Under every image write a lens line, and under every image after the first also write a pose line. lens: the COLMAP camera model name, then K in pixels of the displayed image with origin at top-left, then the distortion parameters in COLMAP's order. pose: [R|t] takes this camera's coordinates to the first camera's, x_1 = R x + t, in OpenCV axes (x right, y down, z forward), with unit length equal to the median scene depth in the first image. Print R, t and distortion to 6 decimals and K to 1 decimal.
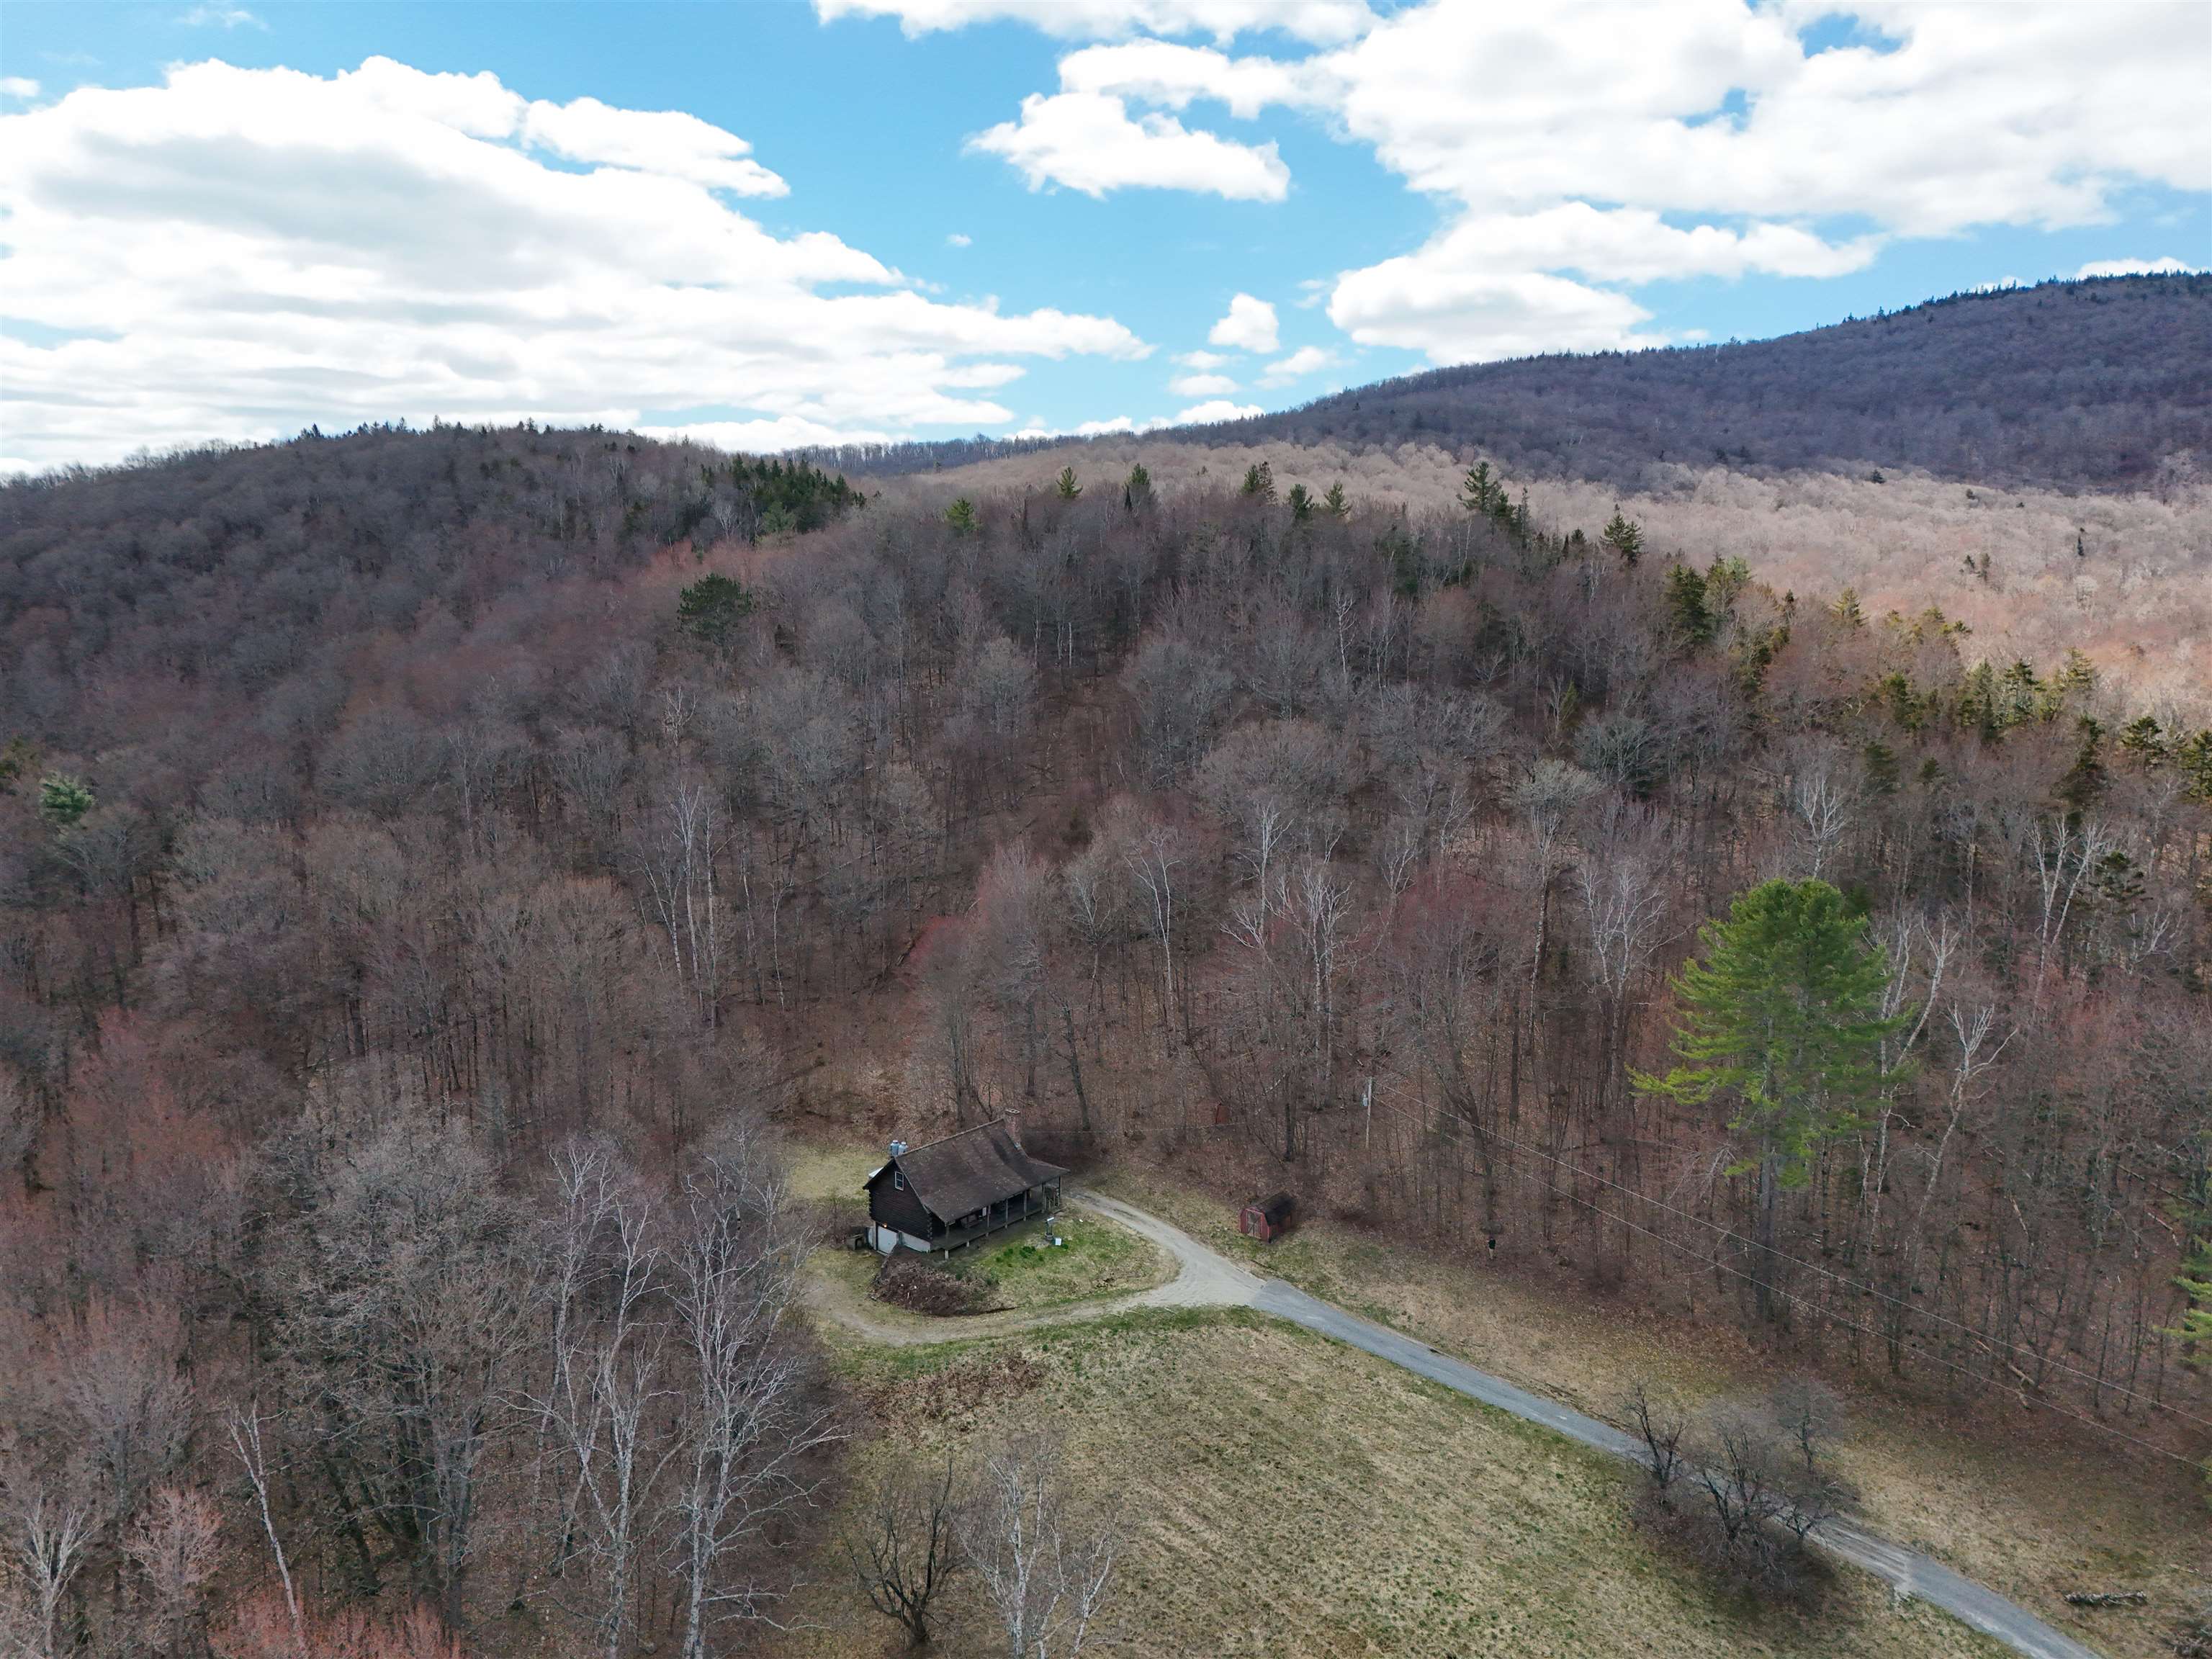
lens RADIAL K [[1598.5, 0, 1094.1], [0, 1598.5, 819.0], [0, 0, 1]] dist [0.027975, -0.009290]
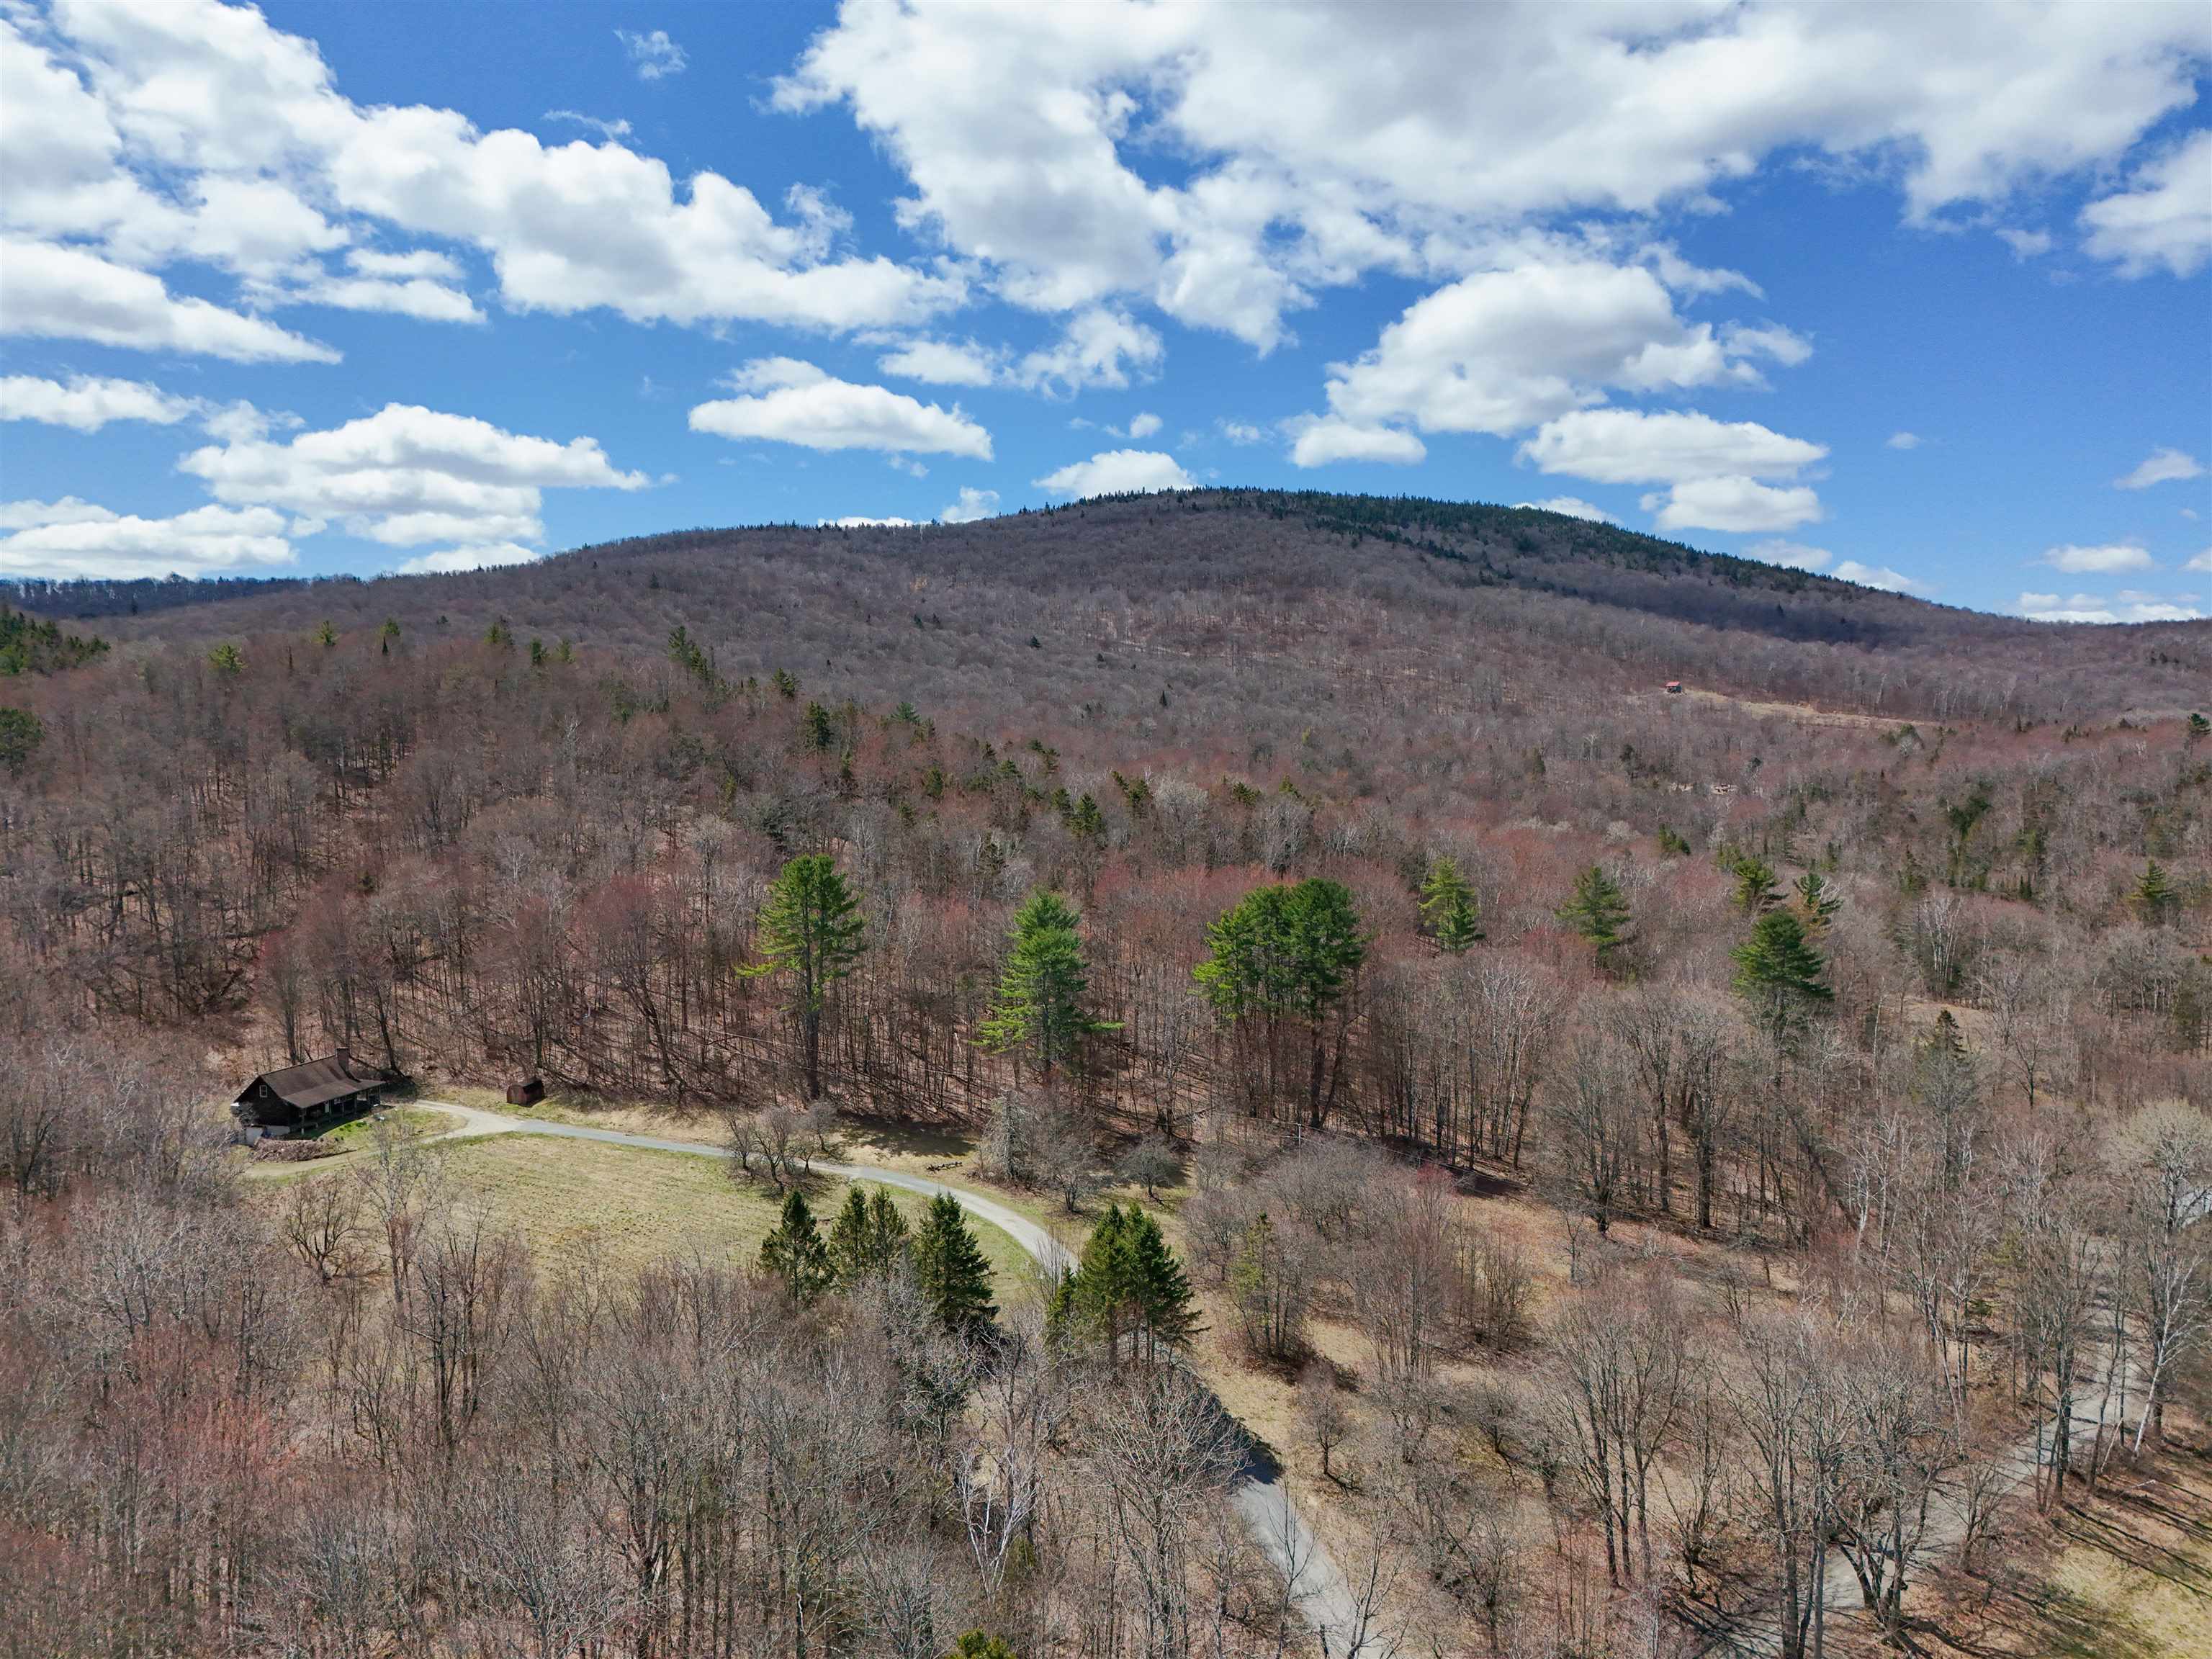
lens RADIAL K [[1598.5, 0, 1094.1], [0, 1598.5, 819.0], [0, 0, 1]] dist [0.027975, -0.009290]
pose [[0.899164, -0.028211, 0.436703, -0.065988], [0.068986, 0.994580, -0.077792, 0.128421], [-0.432141, 0.100074, 0.896236, -0.644209]]
